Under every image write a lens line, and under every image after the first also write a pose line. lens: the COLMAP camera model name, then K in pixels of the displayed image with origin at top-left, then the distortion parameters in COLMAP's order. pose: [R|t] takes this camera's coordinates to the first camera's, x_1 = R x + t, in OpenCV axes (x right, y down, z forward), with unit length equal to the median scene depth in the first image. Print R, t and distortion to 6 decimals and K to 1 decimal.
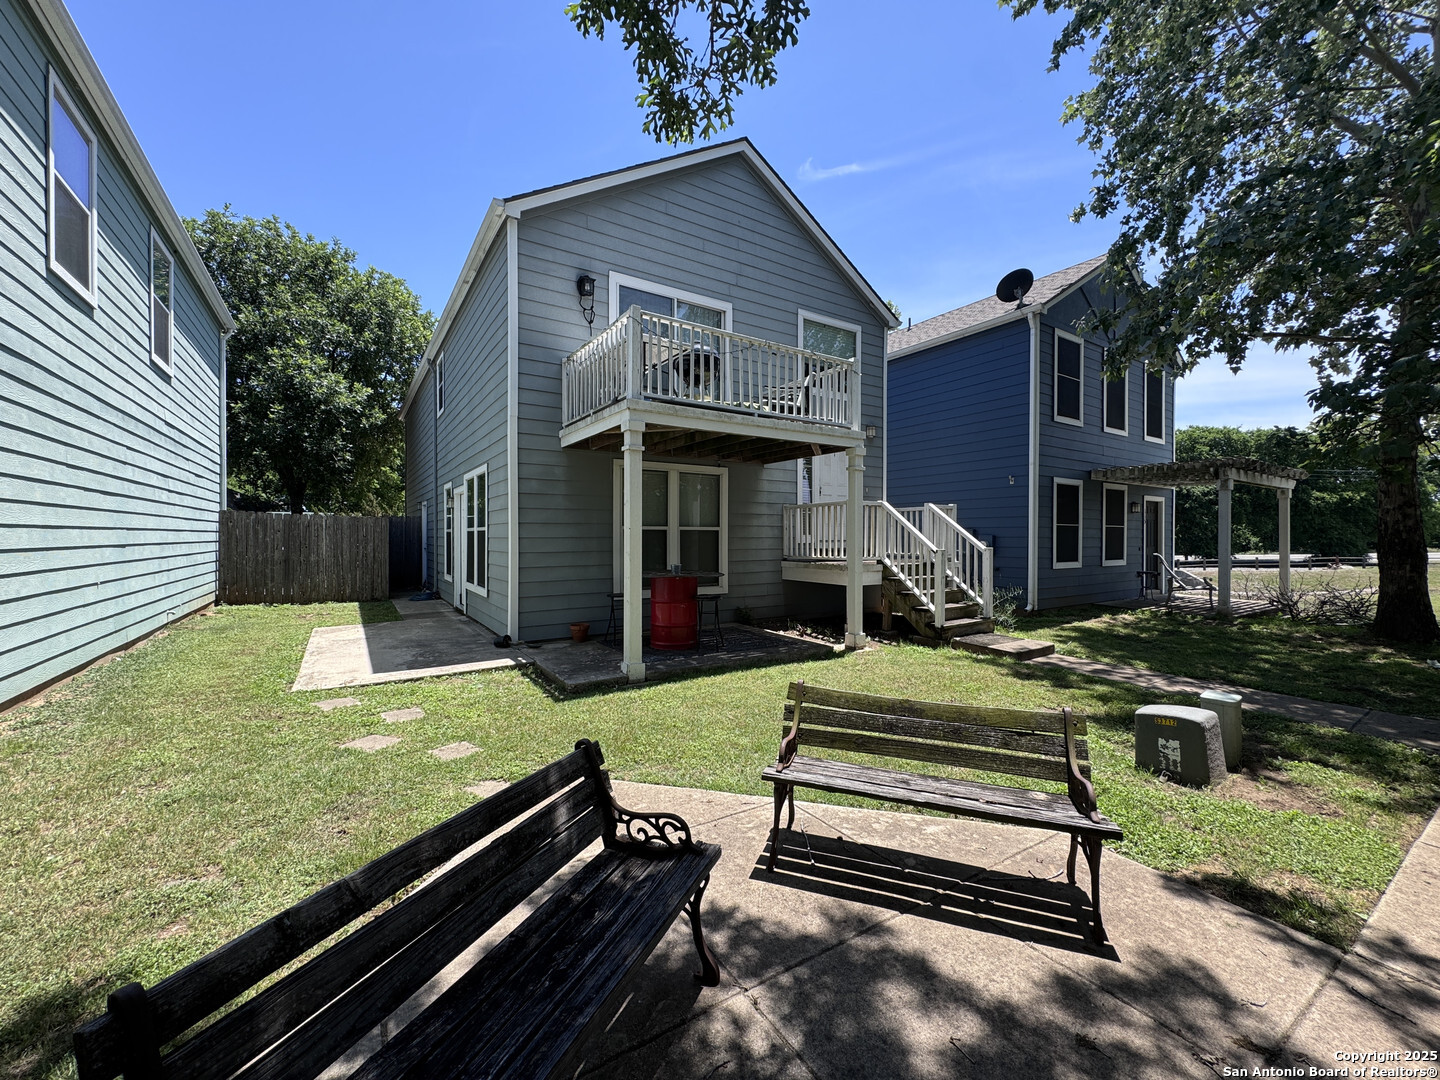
lens RADIAL K [[574.9, 0, 720.0], [0, 574.9, 540.0], [0, 0, 1]] dist [-0.001117, -0.000235]
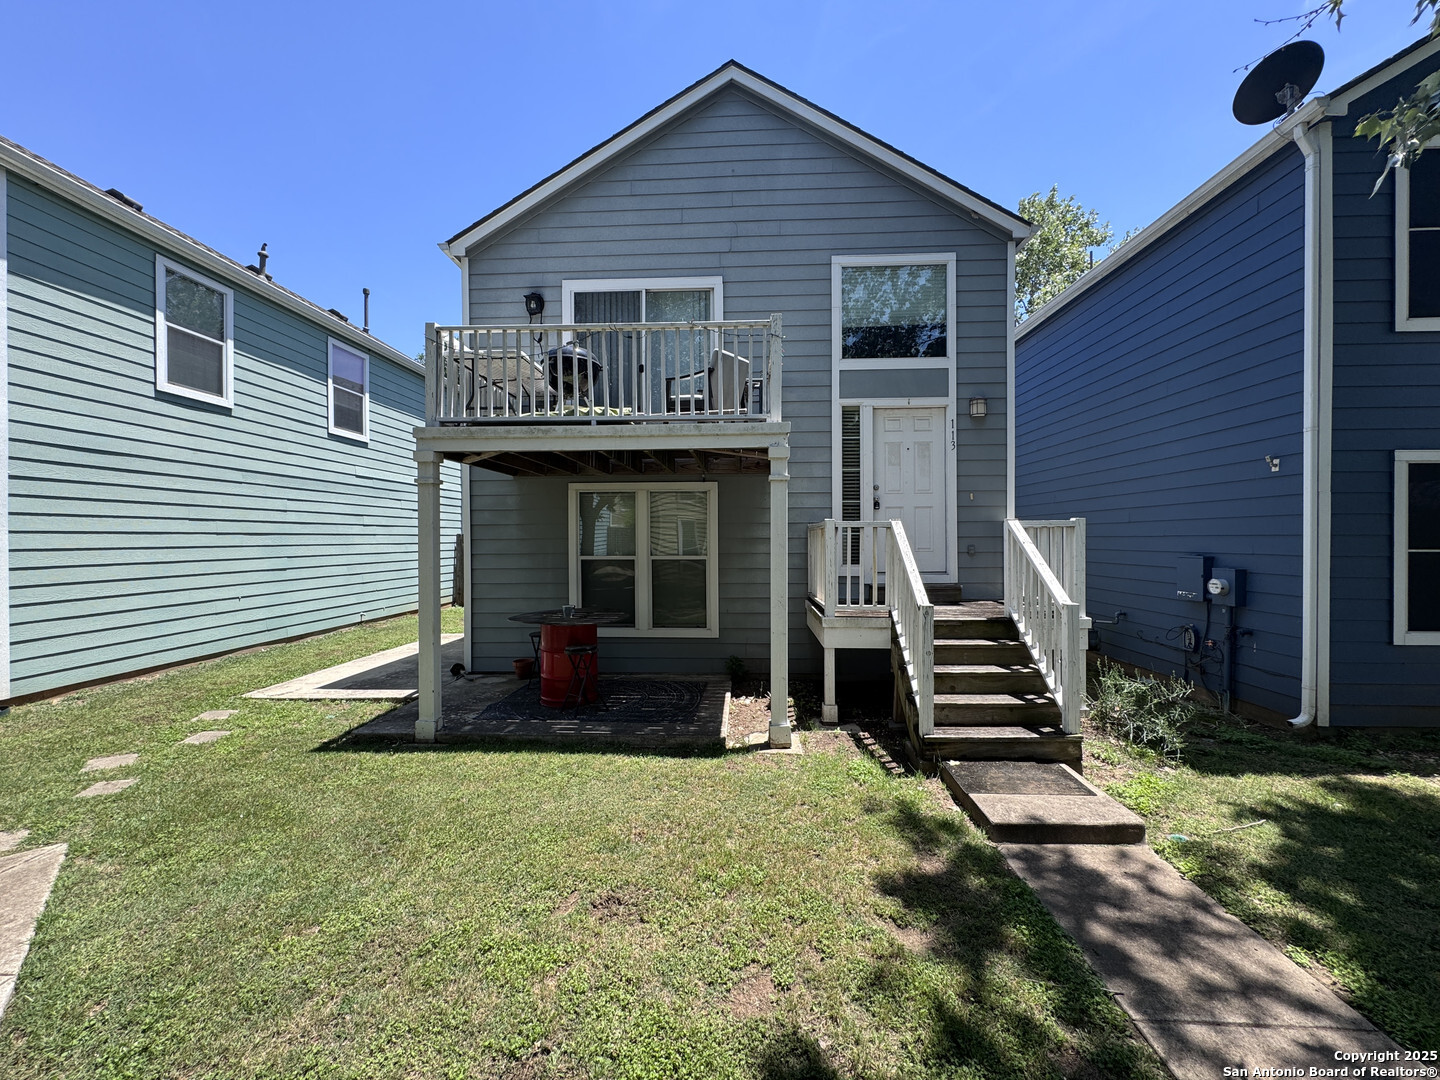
lens RADIAL K [[574.9, 0, 720.0], [0, 574.9, 540.0], [0, 0, 1]] dist [-0.001117, -0.000235]
pose [[0.811047, -0.000857, -0.584981, 0.557598], [0.000678, 1.000000, -0.000525, -0.050144], [0.584981, 0.000029, 0.811047, 0.400625]]
